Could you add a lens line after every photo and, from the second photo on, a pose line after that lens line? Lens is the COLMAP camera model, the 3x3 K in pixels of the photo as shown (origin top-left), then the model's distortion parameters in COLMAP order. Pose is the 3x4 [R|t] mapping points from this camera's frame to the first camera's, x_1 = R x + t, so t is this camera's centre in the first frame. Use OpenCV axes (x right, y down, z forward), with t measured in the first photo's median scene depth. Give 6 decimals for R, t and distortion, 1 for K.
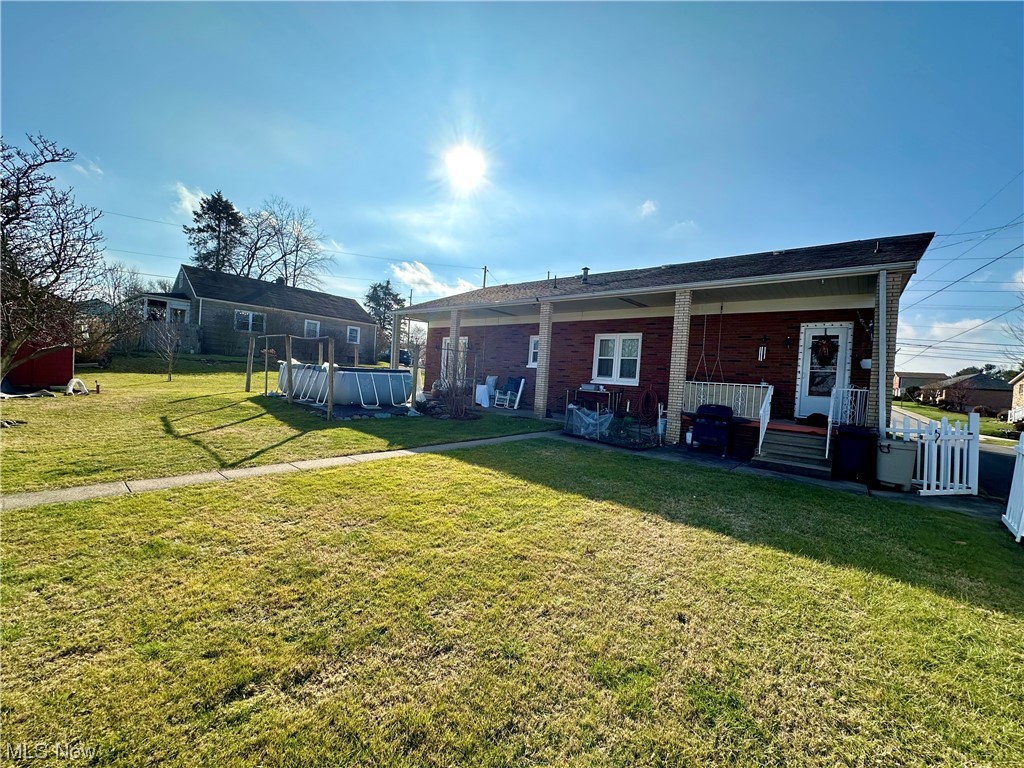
lens RADIAL K [[407.5, 0, 512.8], [0, 407.5, 381.6], [0, 0, 1]] dist [-0.002143, 0.000804]
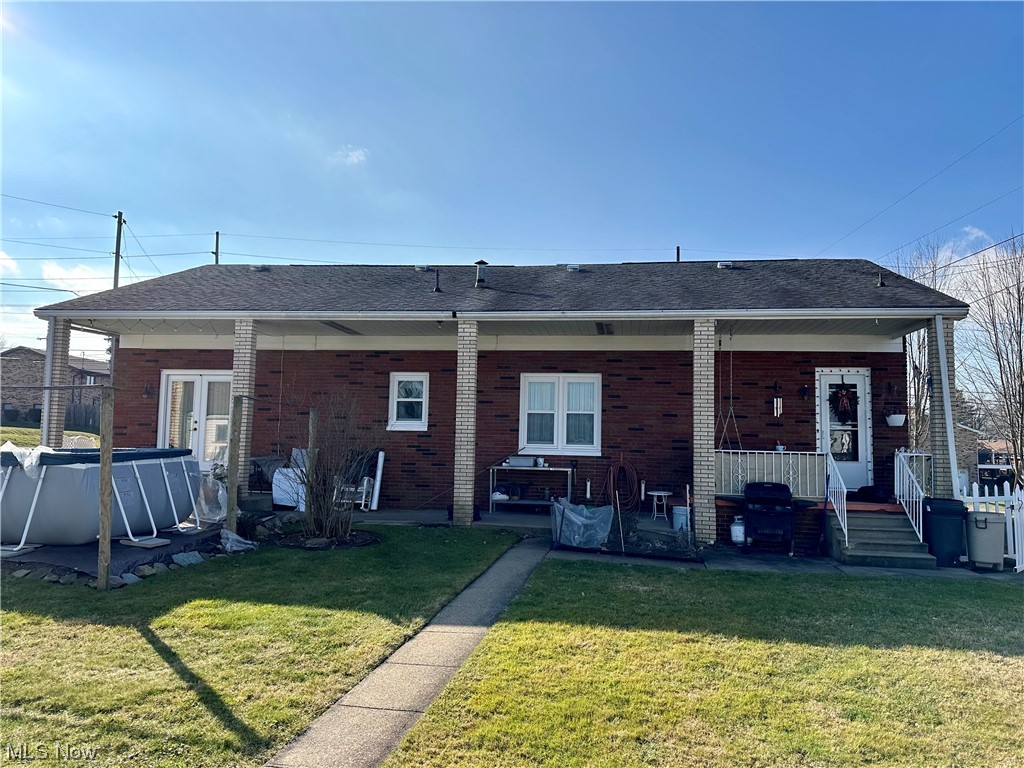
lens RADIAL K [[721.2, 0, 512.0], [0, 721.2, 381.1], [0, 0, 1]] dist [0.024076, -0.013372]
pose [[0.844915, 0.000499, 0.534900, -0.519588], [0.036700, 0.997589, -0.058902, -0.057485], [-0.533640, 0.069398, 0.842860, 0.147062]]
